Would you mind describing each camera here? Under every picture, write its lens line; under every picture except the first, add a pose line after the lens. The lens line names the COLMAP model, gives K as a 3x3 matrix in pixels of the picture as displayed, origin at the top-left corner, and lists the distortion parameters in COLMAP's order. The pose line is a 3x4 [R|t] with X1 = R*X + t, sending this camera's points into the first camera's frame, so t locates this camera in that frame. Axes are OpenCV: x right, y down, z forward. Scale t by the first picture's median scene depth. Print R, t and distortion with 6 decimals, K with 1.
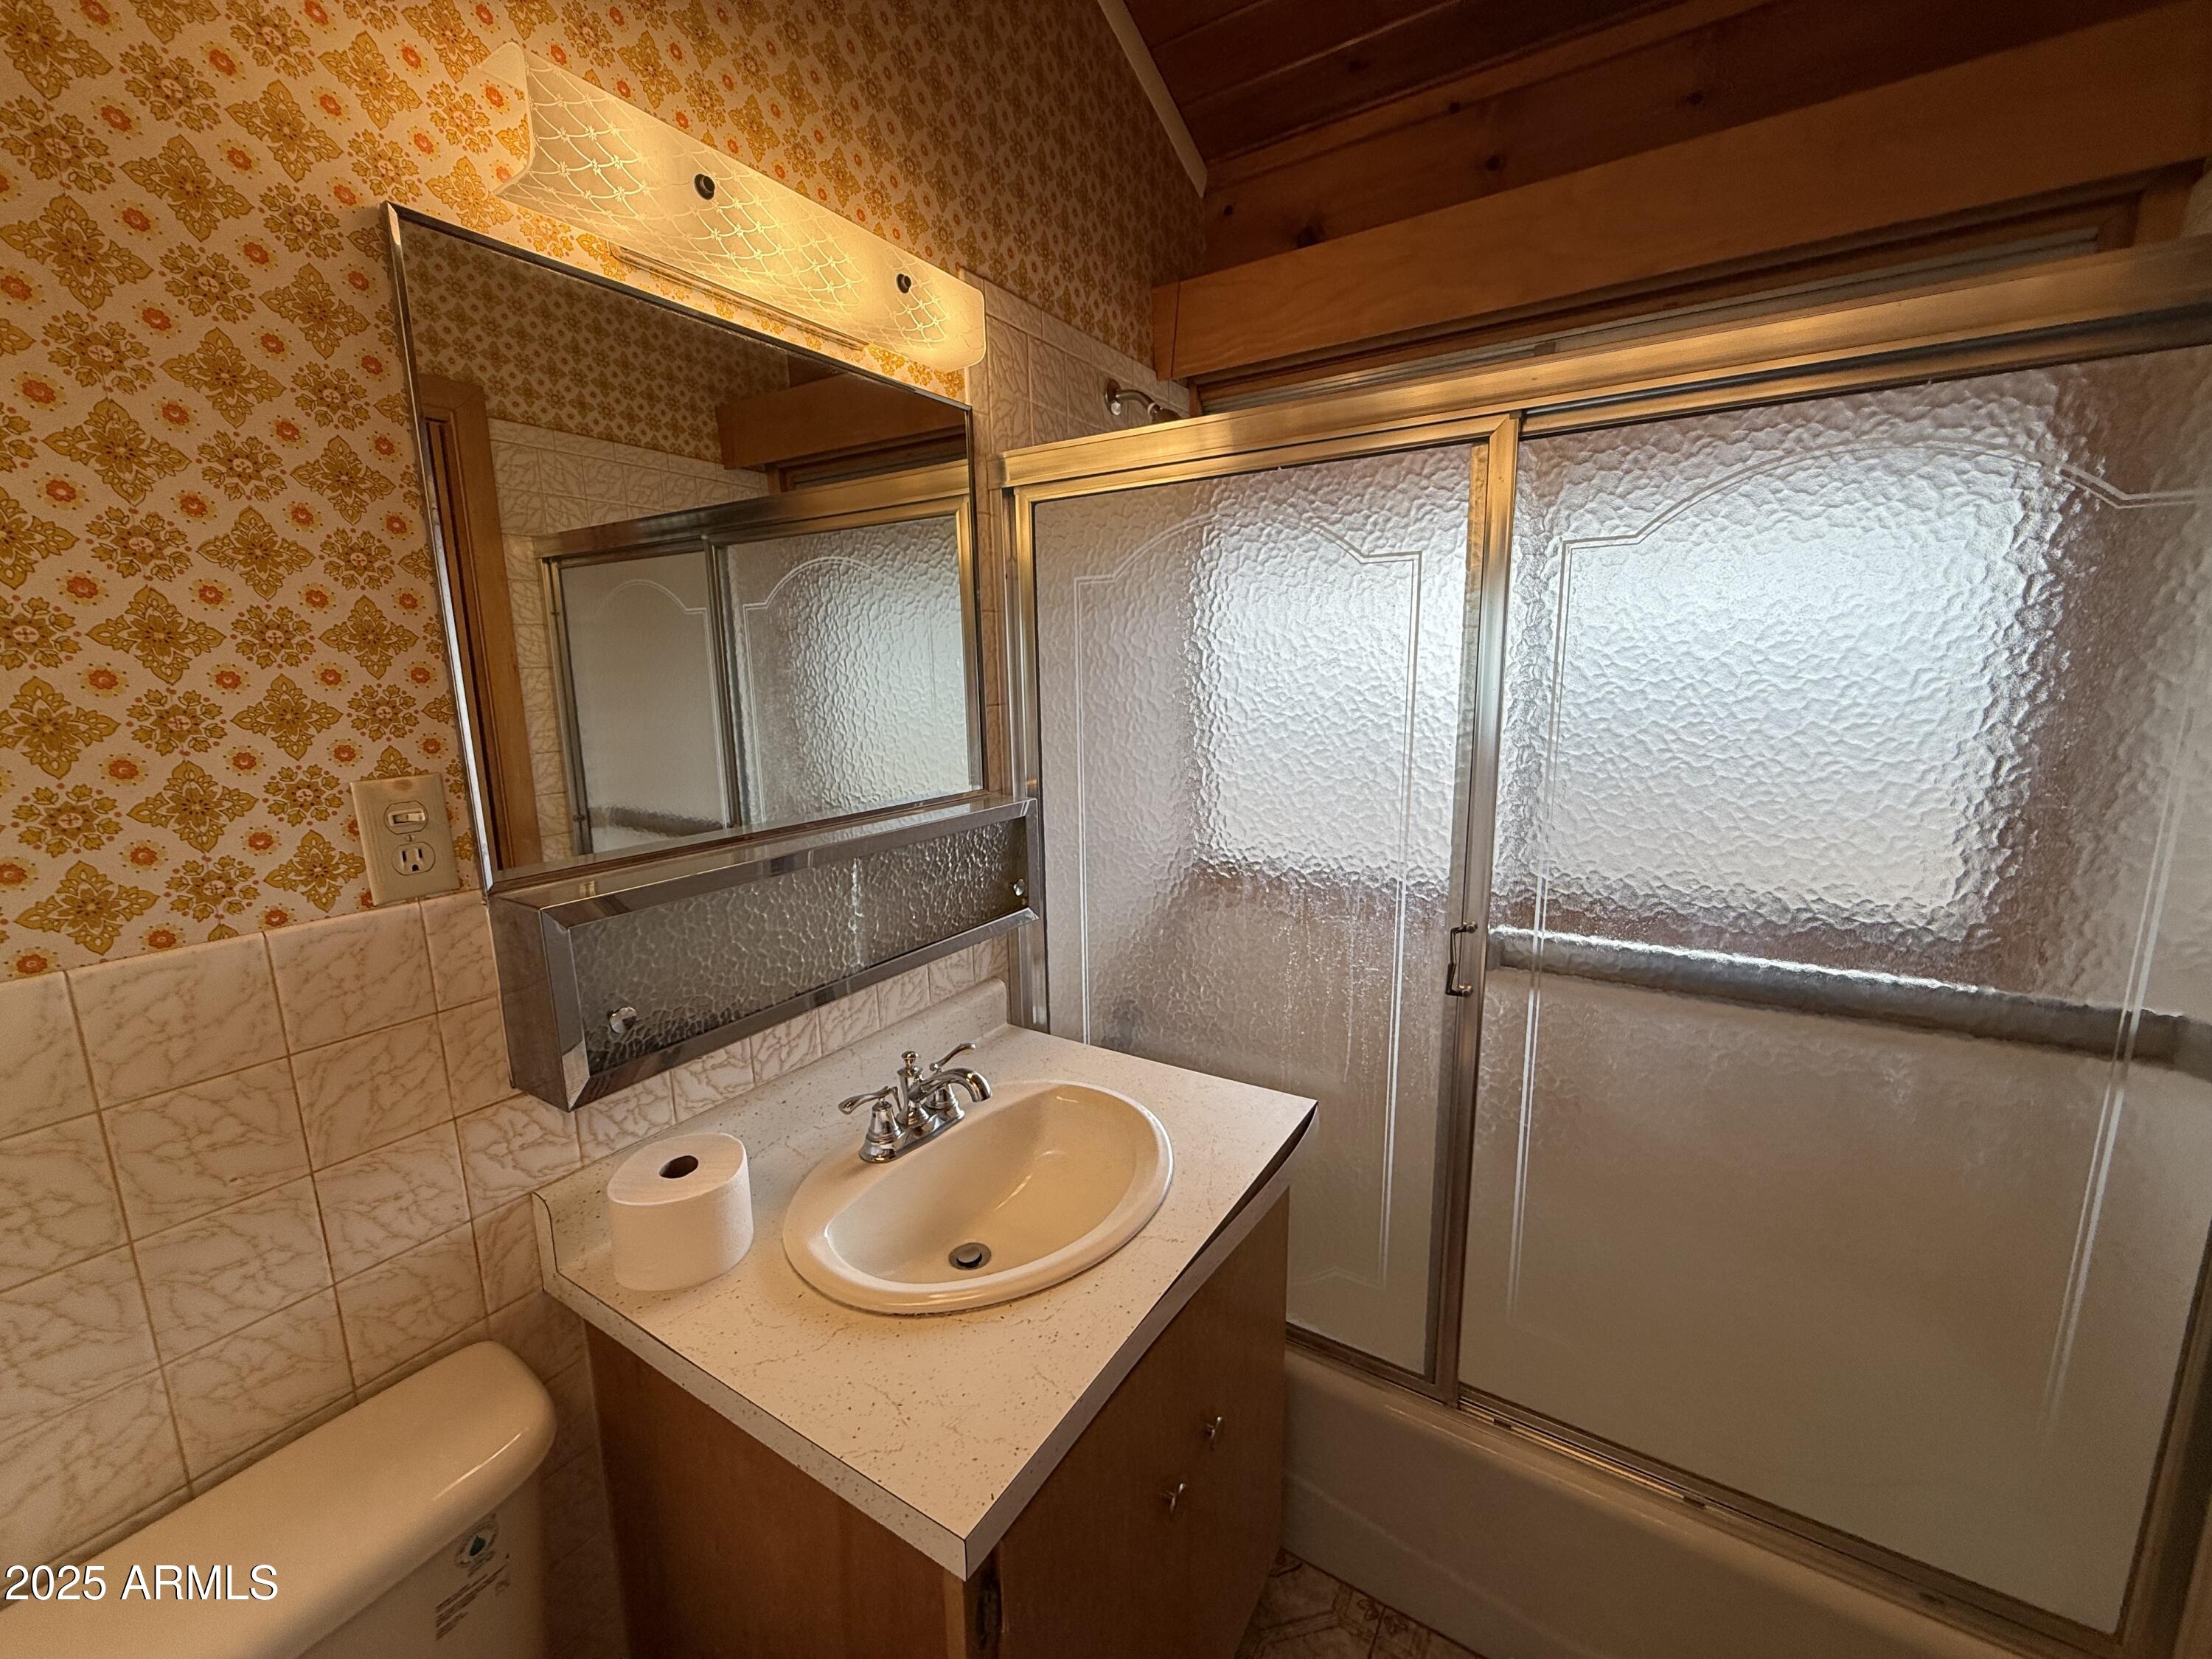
lens RADIAL K [[883.0, 0, 1104.8], [0, 883.0, 833.5], [0, 0, 1]] dist [-0.000301, -0.000192]
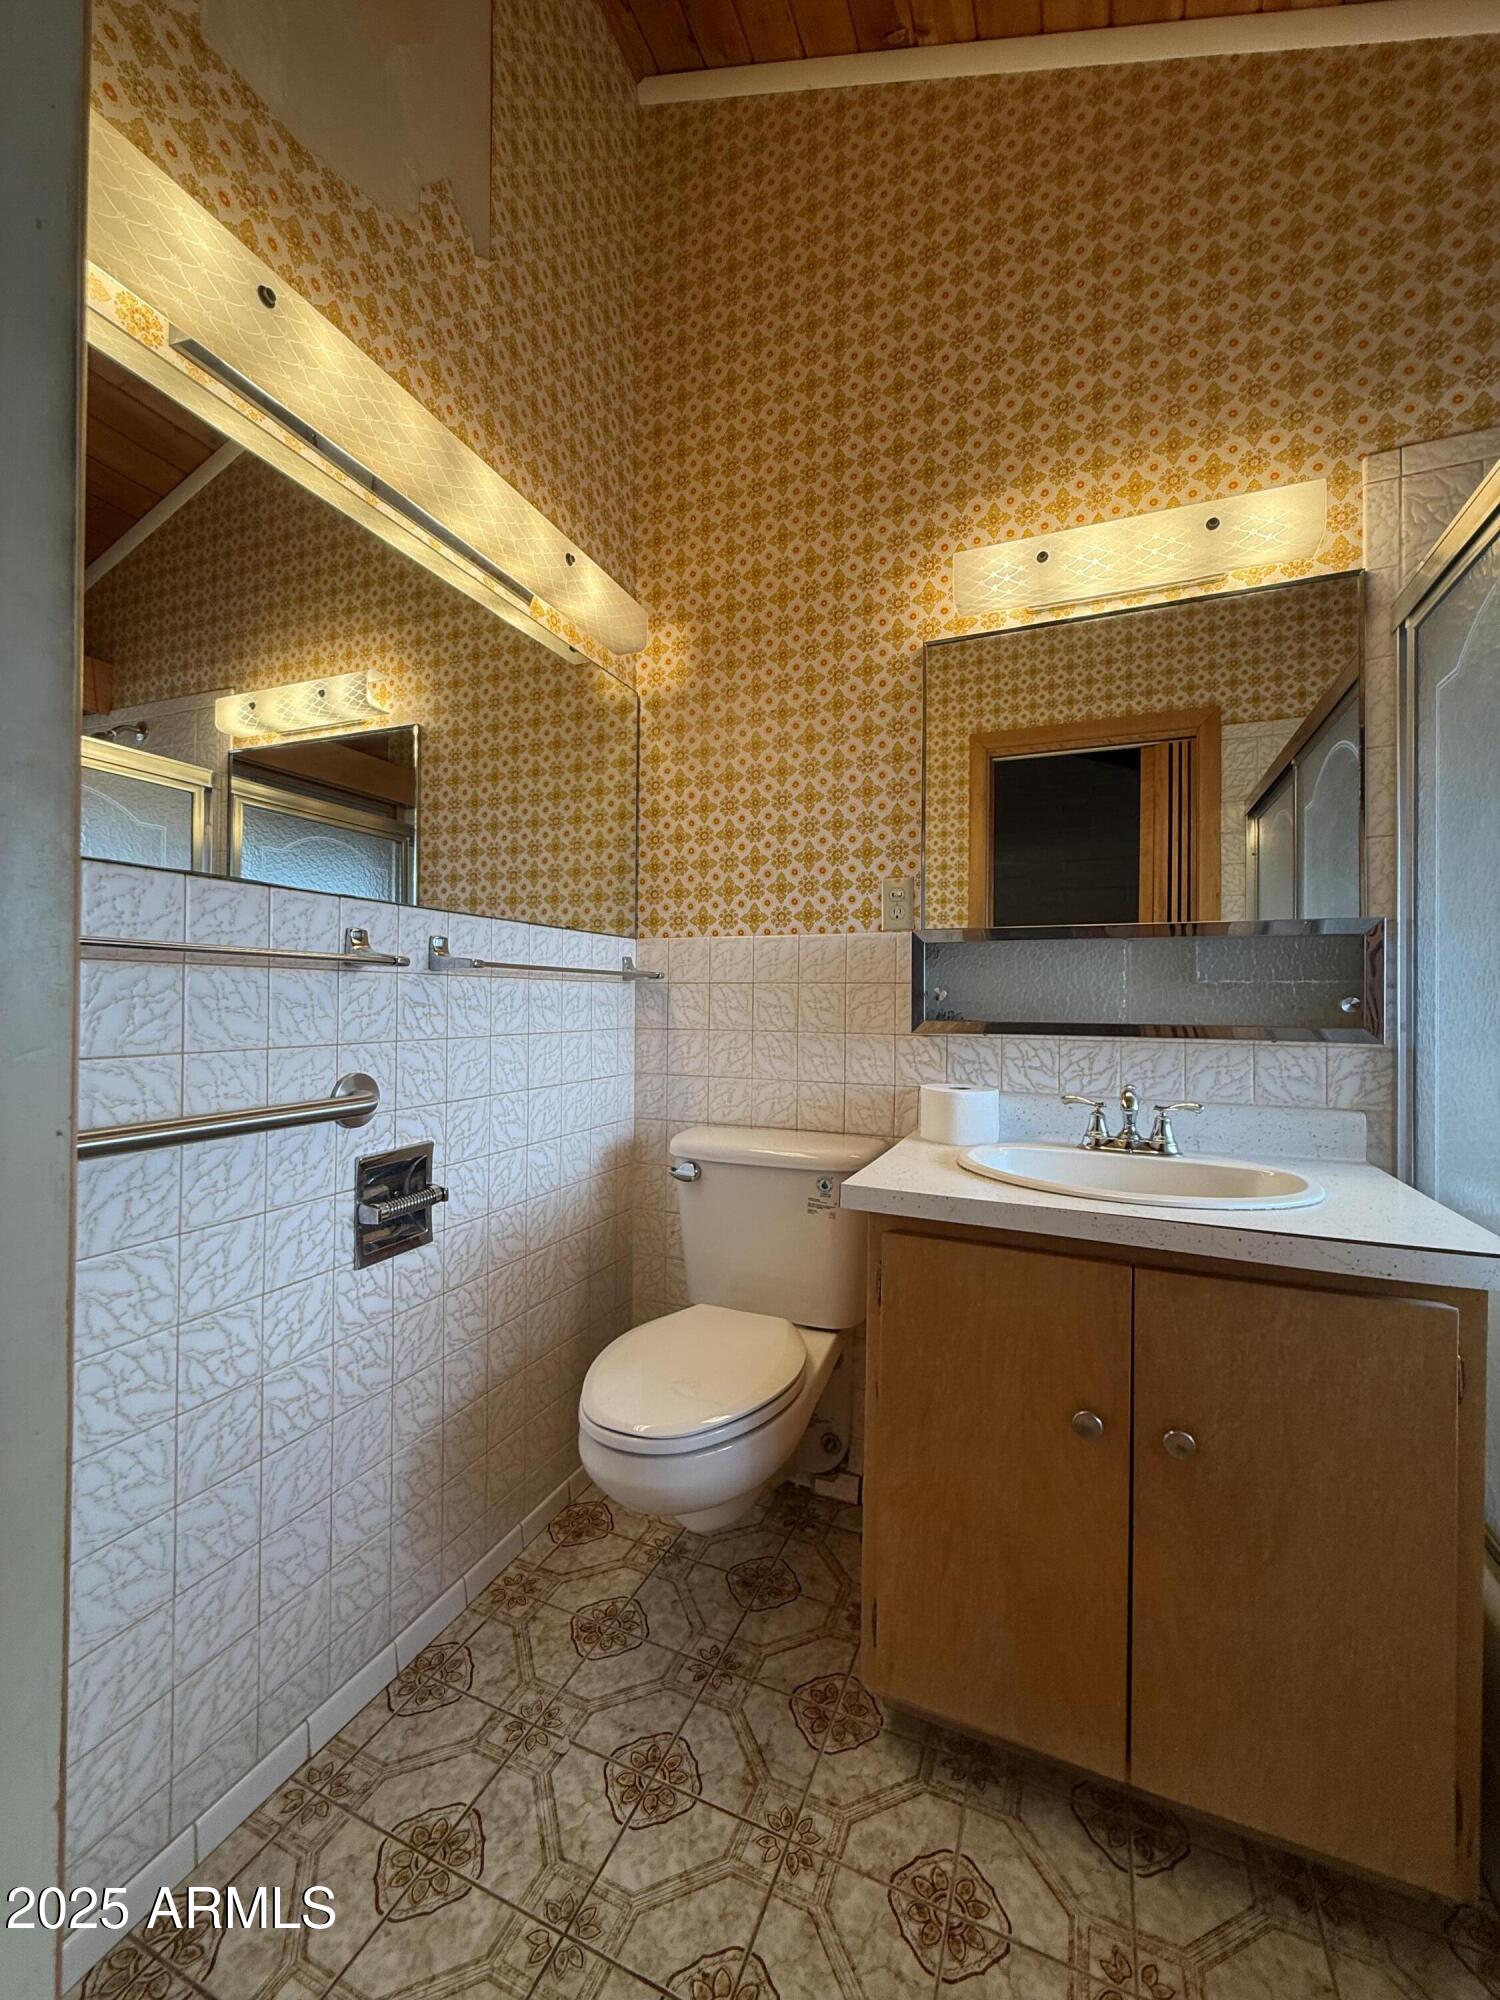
lens RADIAL K [[798.4, 0, 750.0], [0, 798.4, 1000.0], [0, 0, 1]] dist [-0.000301, -0.000192]
pose [[0.164330, 0.016489, -0.986268, 1.326819], [-0.193862, 0.980900, -0.015902, 0.392803], [0.967168, 0.193813, 0.164388, 0.361246]]
